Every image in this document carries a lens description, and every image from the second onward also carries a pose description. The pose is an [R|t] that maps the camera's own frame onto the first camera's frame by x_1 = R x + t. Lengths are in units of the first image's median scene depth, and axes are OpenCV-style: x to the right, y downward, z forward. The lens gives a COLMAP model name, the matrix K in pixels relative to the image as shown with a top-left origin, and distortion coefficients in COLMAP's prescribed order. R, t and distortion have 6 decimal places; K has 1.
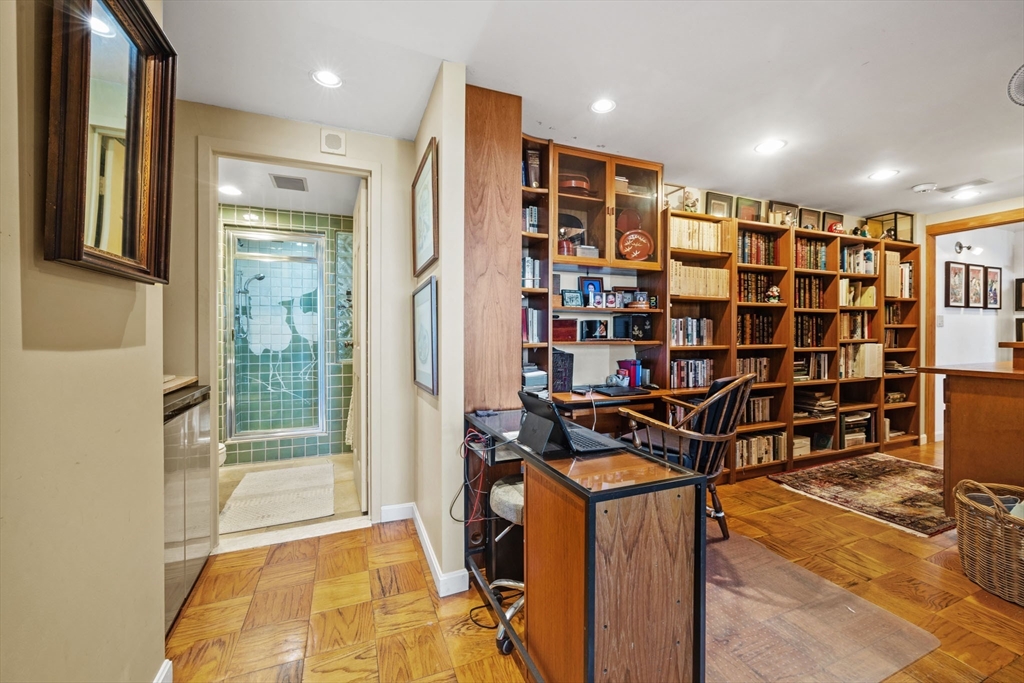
lens RADIAL K [[412.6, 0, 513.8], [0, 412.6, 331.2], [0, 0, 1]] dist [-0.003918, 0.000285]
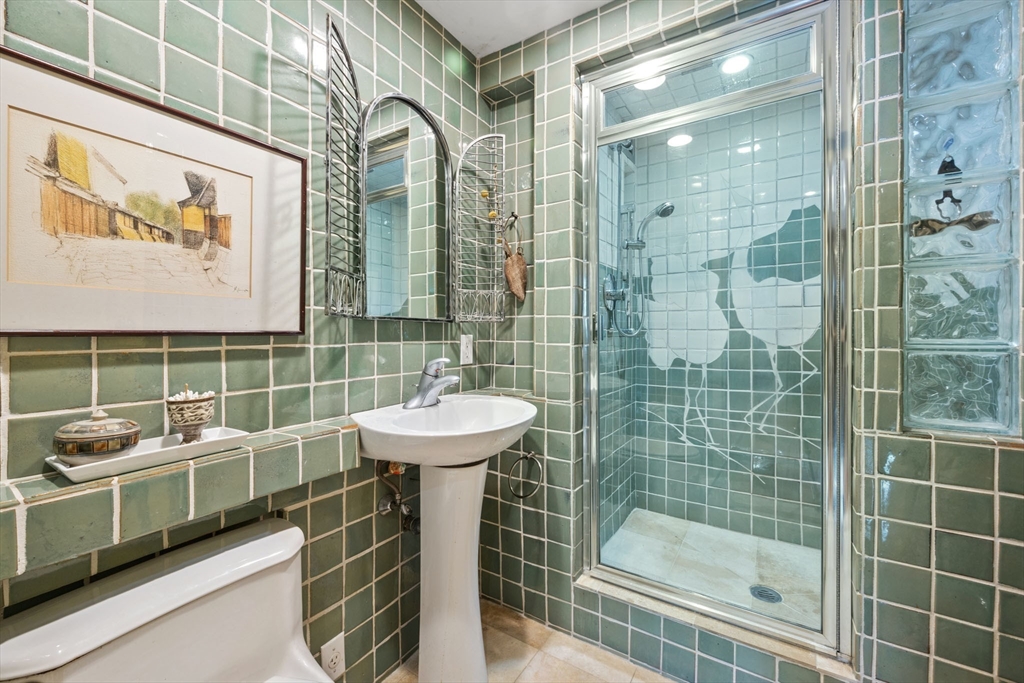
lens RADIAL K [[412.6, 0, 515.9], [0, 412.6, 335.6], [0, 0, 1]] dist [-0.003918, 0.000285]
pose [[0.579927, 0.005615, -0.814649, -0.303188], [-0.001214, 0.999981, 0.006028, 0.012019], [0.814668, -0.002507, 0.579922, 0.542227]]
